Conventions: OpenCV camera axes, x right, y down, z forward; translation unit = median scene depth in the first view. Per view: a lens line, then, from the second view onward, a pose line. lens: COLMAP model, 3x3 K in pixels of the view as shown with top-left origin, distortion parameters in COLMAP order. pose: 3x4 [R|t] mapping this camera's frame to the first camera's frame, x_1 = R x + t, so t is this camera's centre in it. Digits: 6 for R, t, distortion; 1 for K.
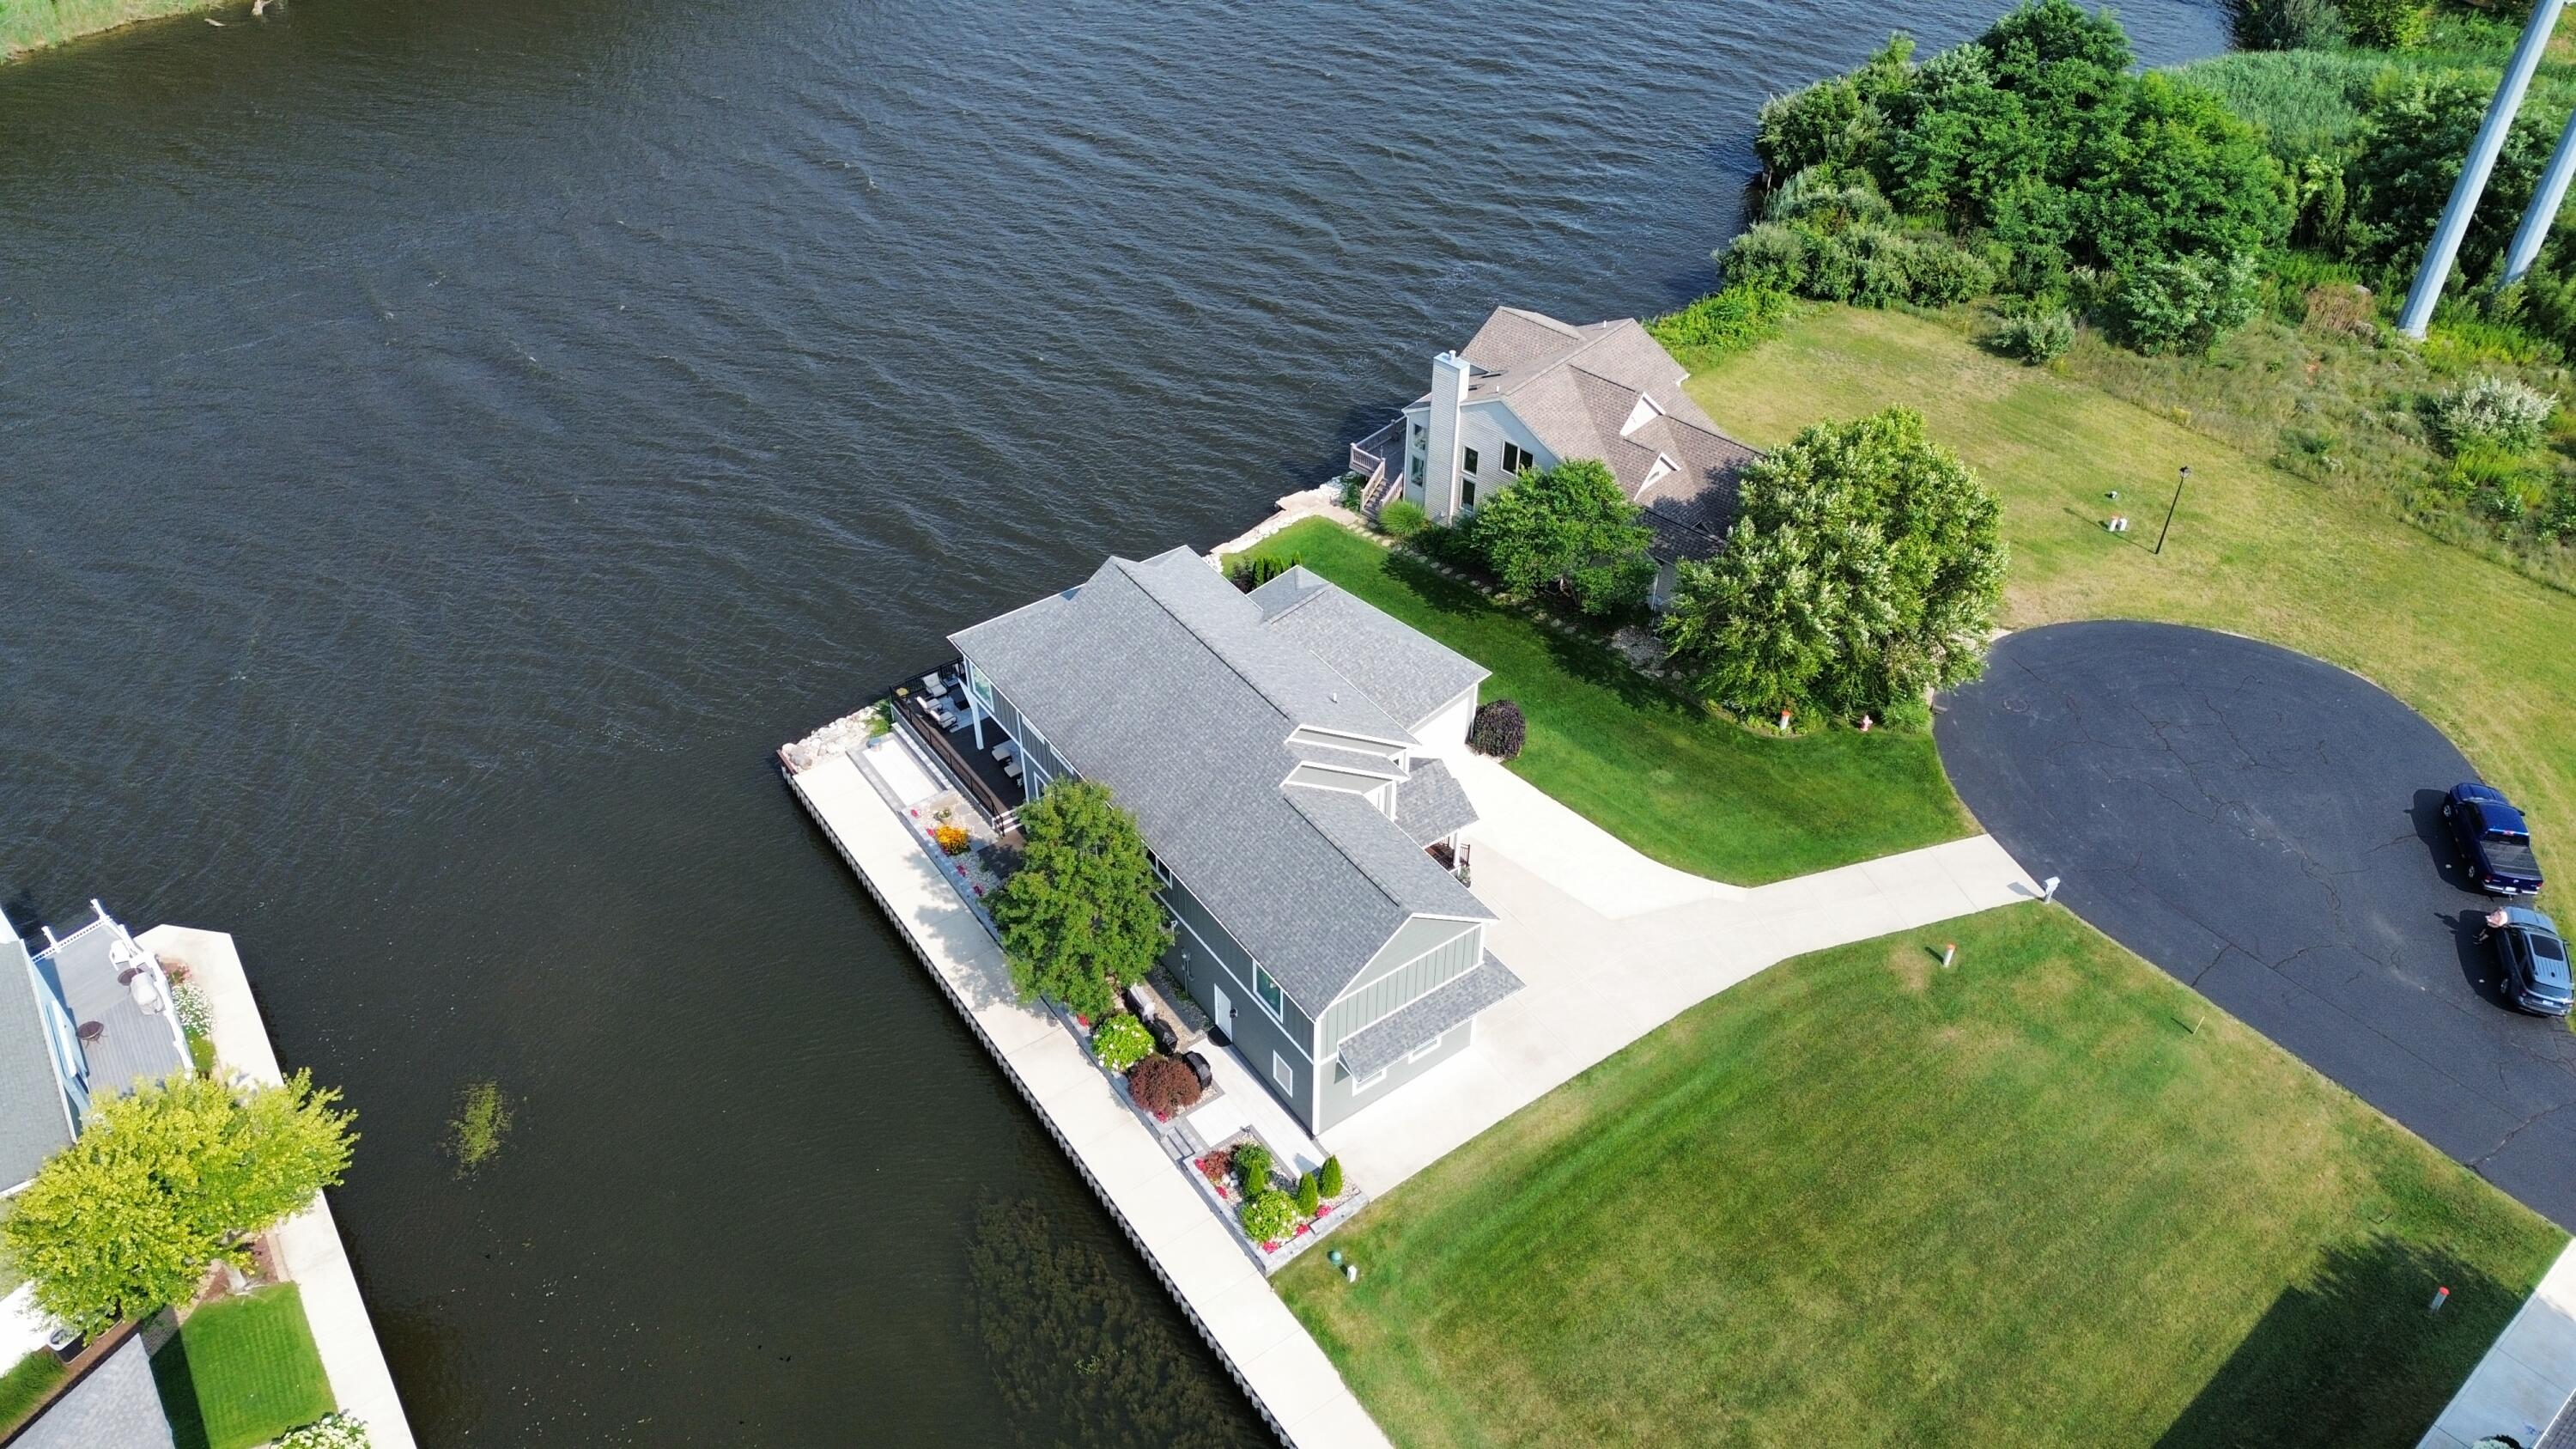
lens RADIAL K [[1822.8, 0, 1277.5], [0, 1822.8, 727.9], [0, 0, 1]] dist [0.073131, -0.072811]
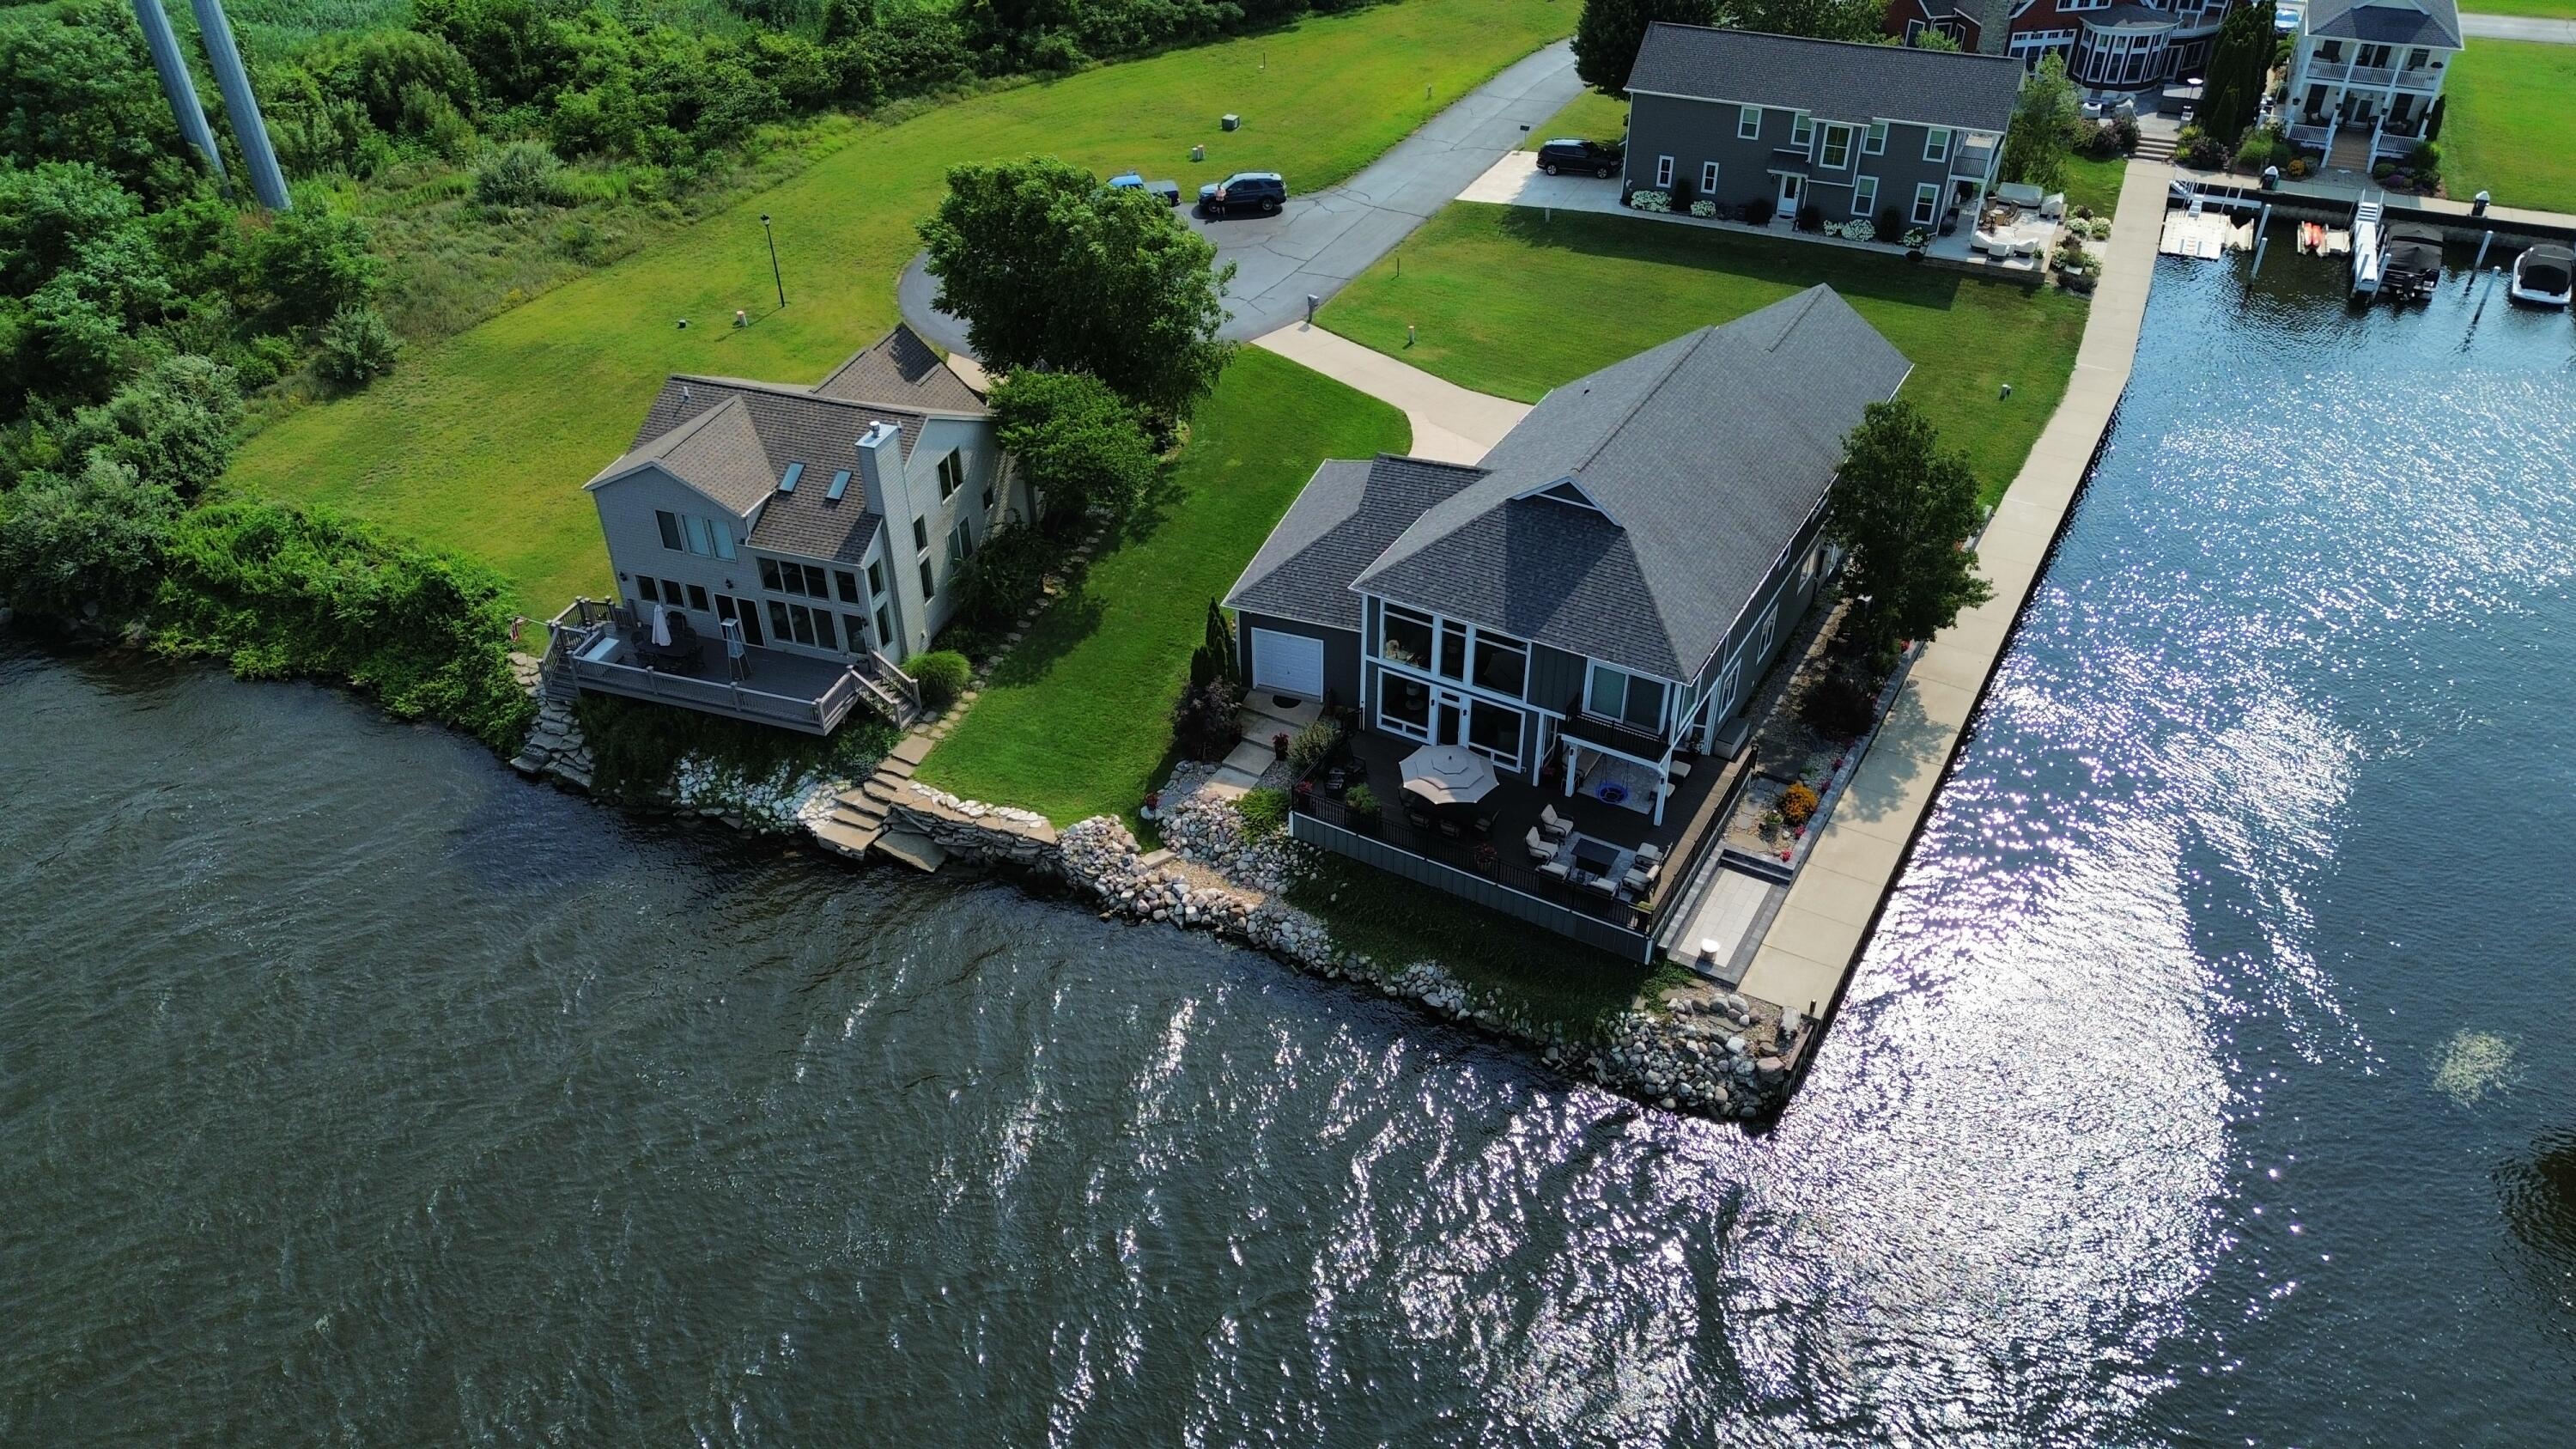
lens RADIAL K [[1822.8, 0, 1288.7], [0, 1822.8, 705.6], [0, 0, 1]] dist [0.073131, -0.072811]
pose [[-0.423691, -0.520829, 0.741096, -0.640779], [0.585797, 0.466488, 0.662745, -0.607956], [-0.690889, 0.714931, 0.107453, 1.007695]]
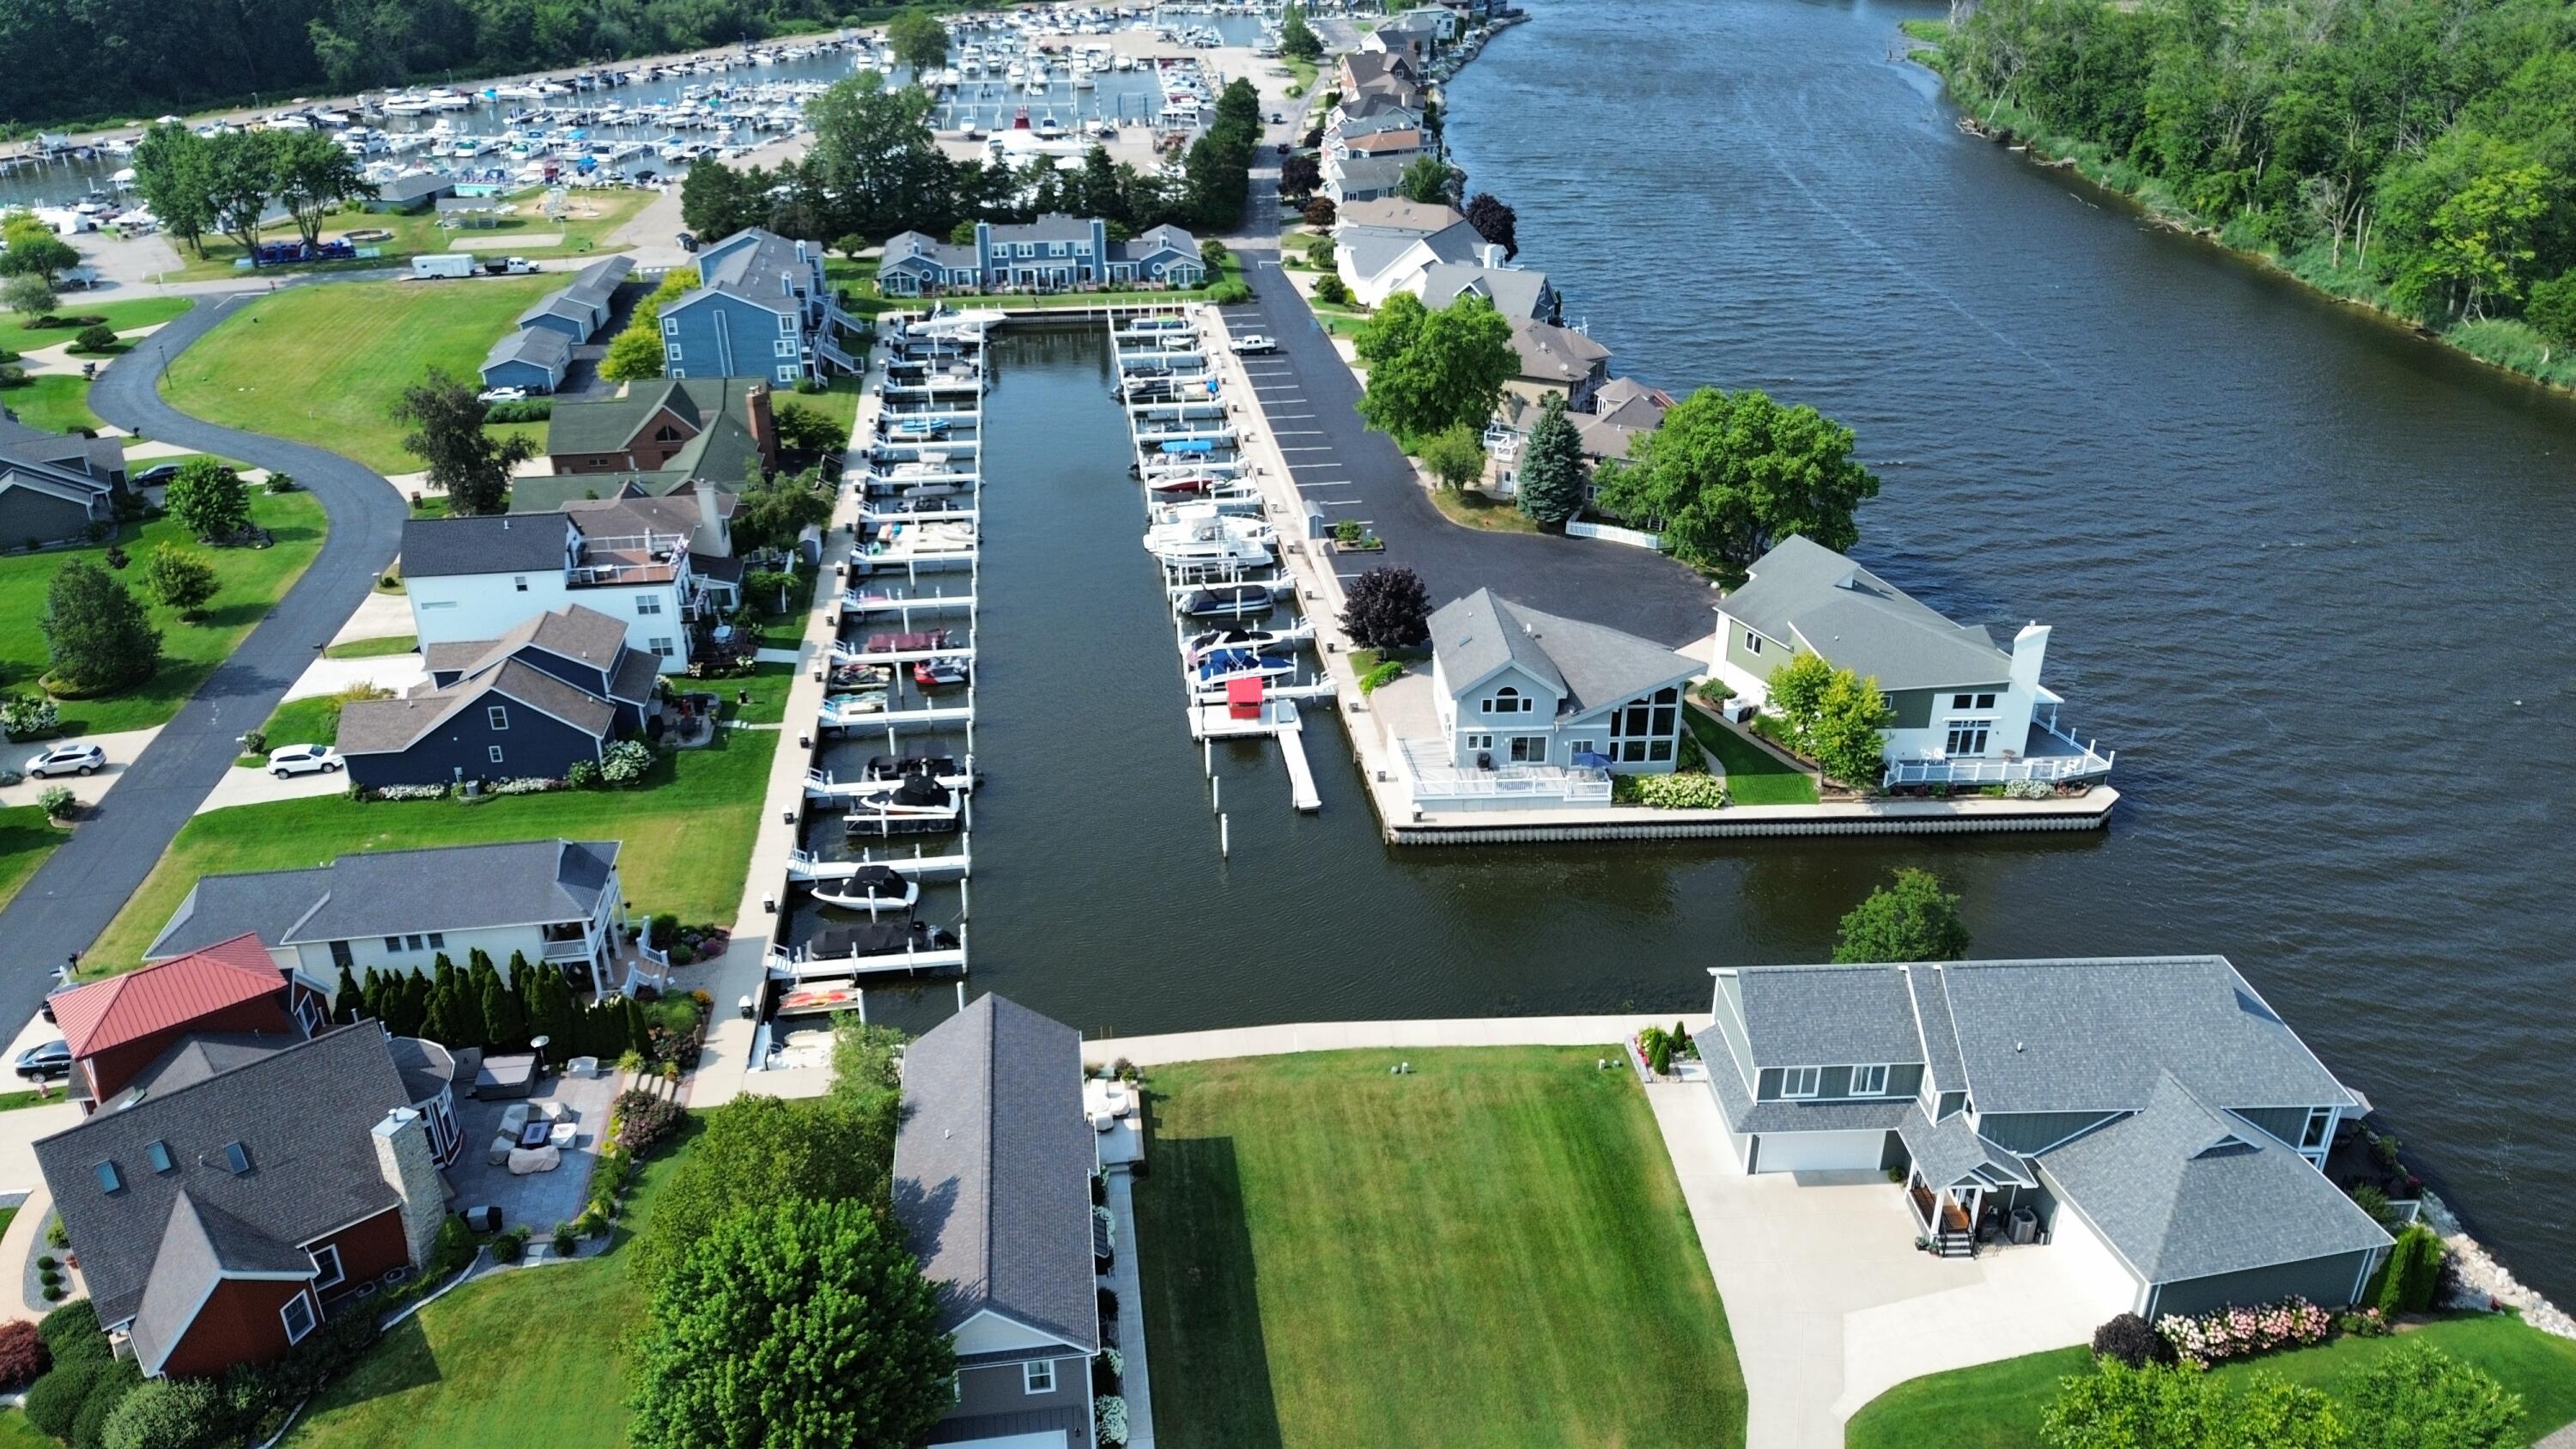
lens RADIAL K [[1822.8, 0, 1280.1], [0, 1822.8, 725.8], [0, 0, 1]] dist [0.073131, -0.072811]
pose [[-0.541206, 0.377274, -0.751506, 0.985361], [-0.533889, 0.536295, 0.653720, -0.579005], [0.649661, 0.755018, -0.088823, 0.571528]]
